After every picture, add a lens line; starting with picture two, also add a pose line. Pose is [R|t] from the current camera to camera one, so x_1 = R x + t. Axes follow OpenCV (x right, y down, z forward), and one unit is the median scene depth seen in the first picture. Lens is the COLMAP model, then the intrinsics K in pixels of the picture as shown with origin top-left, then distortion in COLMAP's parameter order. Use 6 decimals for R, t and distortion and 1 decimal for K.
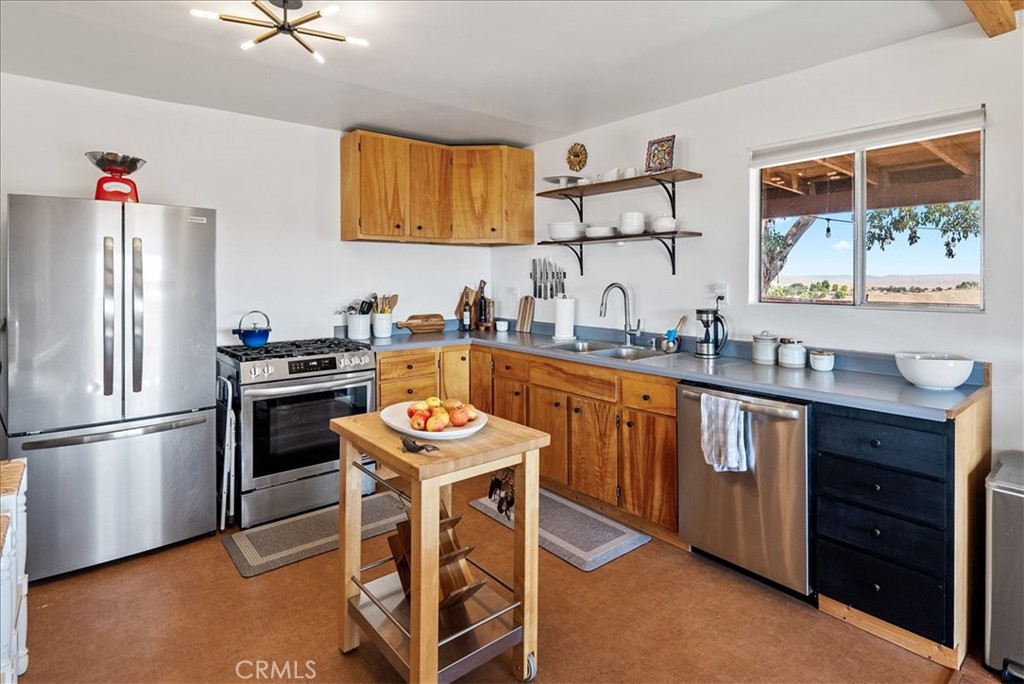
lens RADIAL K [[533.5, 0, 515.2], [0, 533.5, 283.9], [0, 0, 1]] dist [-0.002586, 0.000309]
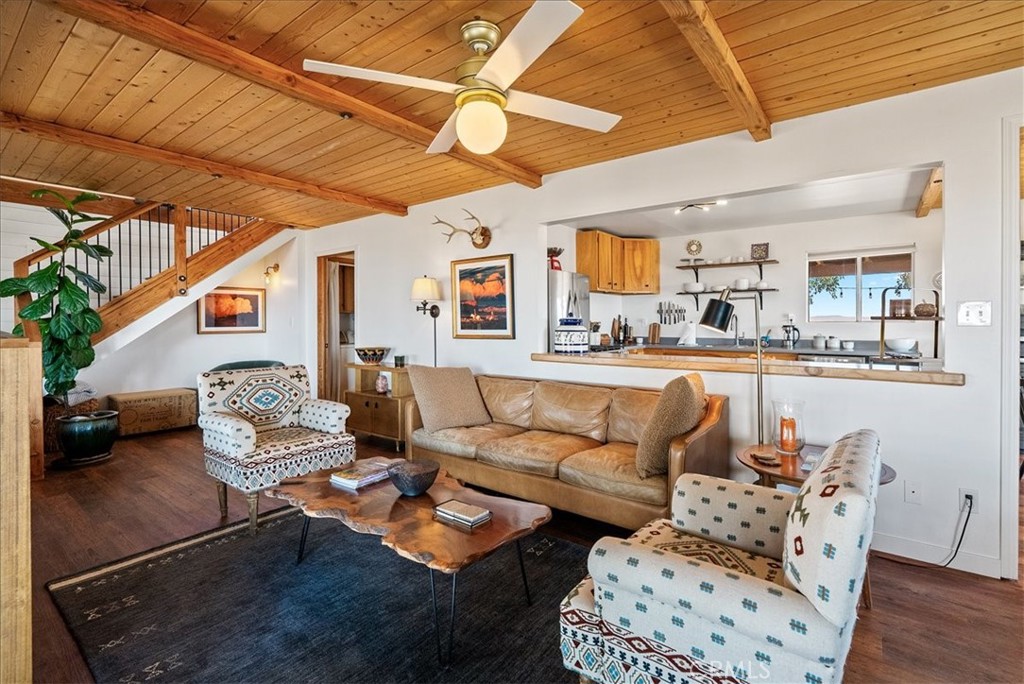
lens RADIAL K [[464.2, 0, 513.9], [0, 464.2, 329.8], [0, 0, 1]] dist [0.001772, 0.000300]
pose [[0.976827, -0.006452, 0.213933, -0.862981], [0.005765, 0.999976, 0.003832, 0.040009], [-0.213953, -0.002510, 0.976841, -0.456603]]
